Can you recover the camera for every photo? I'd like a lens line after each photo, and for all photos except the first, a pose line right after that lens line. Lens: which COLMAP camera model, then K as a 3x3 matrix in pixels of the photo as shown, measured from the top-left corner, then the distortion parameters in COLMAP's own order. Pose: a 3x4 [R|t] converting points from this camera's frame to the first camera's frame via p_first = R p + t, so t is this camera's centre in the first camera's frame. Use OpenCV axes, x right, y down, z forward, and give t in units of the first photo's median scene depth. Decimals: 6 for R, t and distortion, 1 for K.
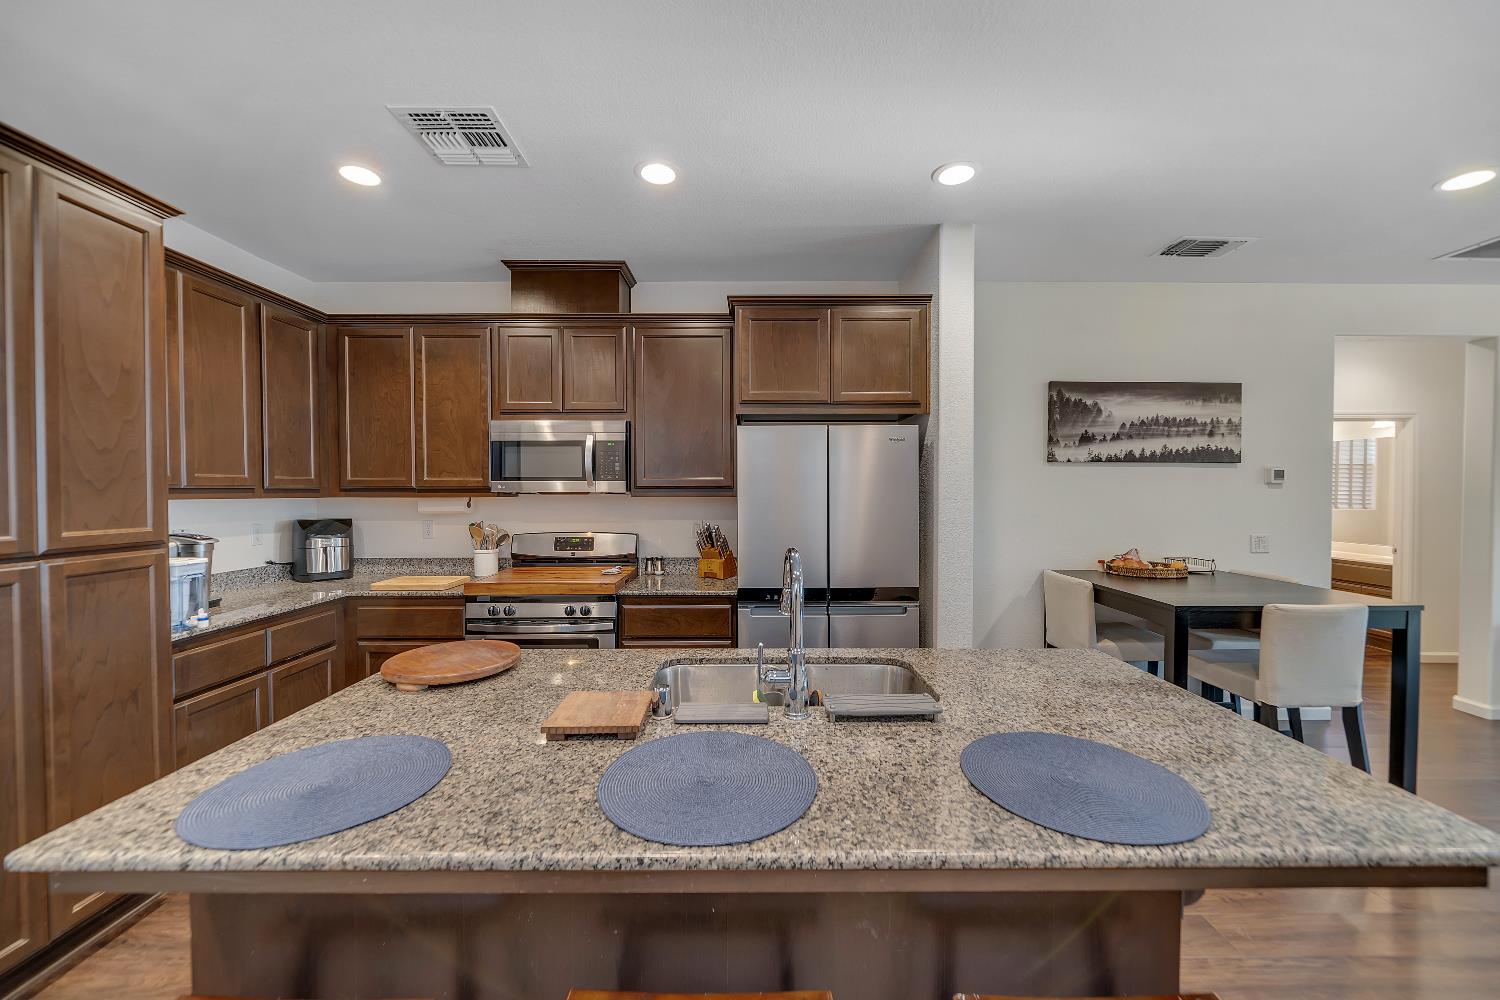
lens RADIAL K [[568.7, 0, 756.0], [0, 568.7, 499.0], [0, 0, 1]] dist [-0.001778, -0.000070]
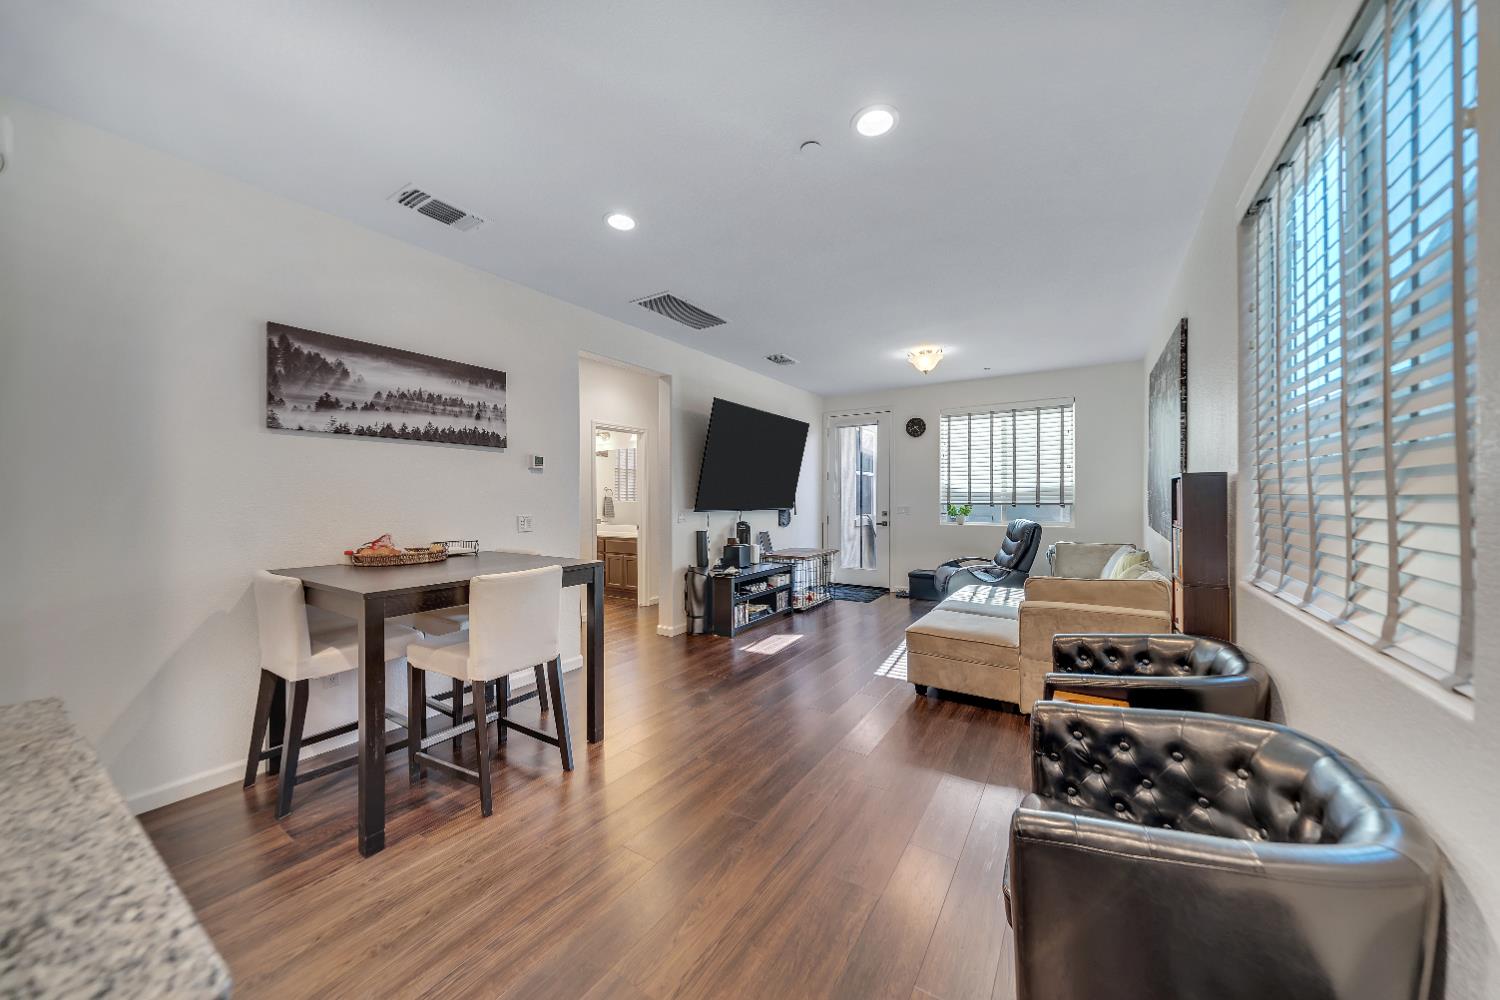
lens RADIAL K [[521.7, 0, 759.5], [0, 521.7, 497.8], [0, 0, 1]] dist [-0.001986, -0.000514]
pose [[0.540082, -0.002381, 0.841609, 0.289795], [0.017206, 0.999818, -0.008212, 0.046057], [-0.841436, 0.018916, 0.540025, 0.077976]]
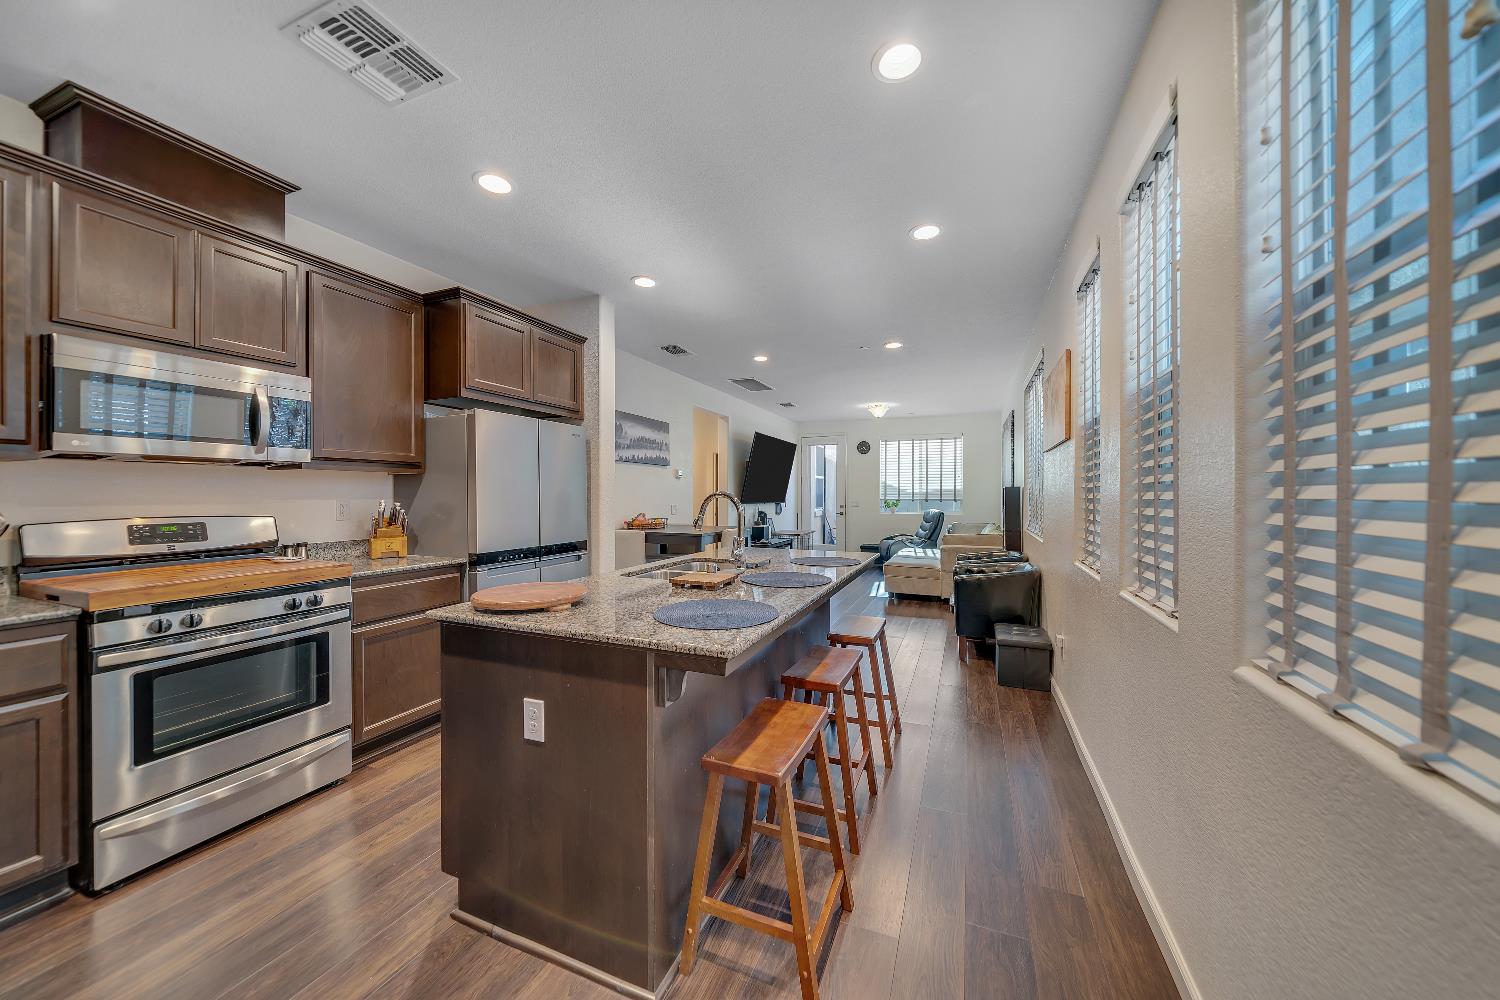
lens RADIAL K [[523.8, 0, 755.8], [0, 523.8, 492.2], [0, 0, 1]] dist [0.001896, 0.000095]
pose [[0.382206, 0.003978, 0.924069, -0.630657], [0.011136, 0.999898, -0.008911, 0.041361], [-0.924010, 0.013696, 0.382123, 0.081540]]
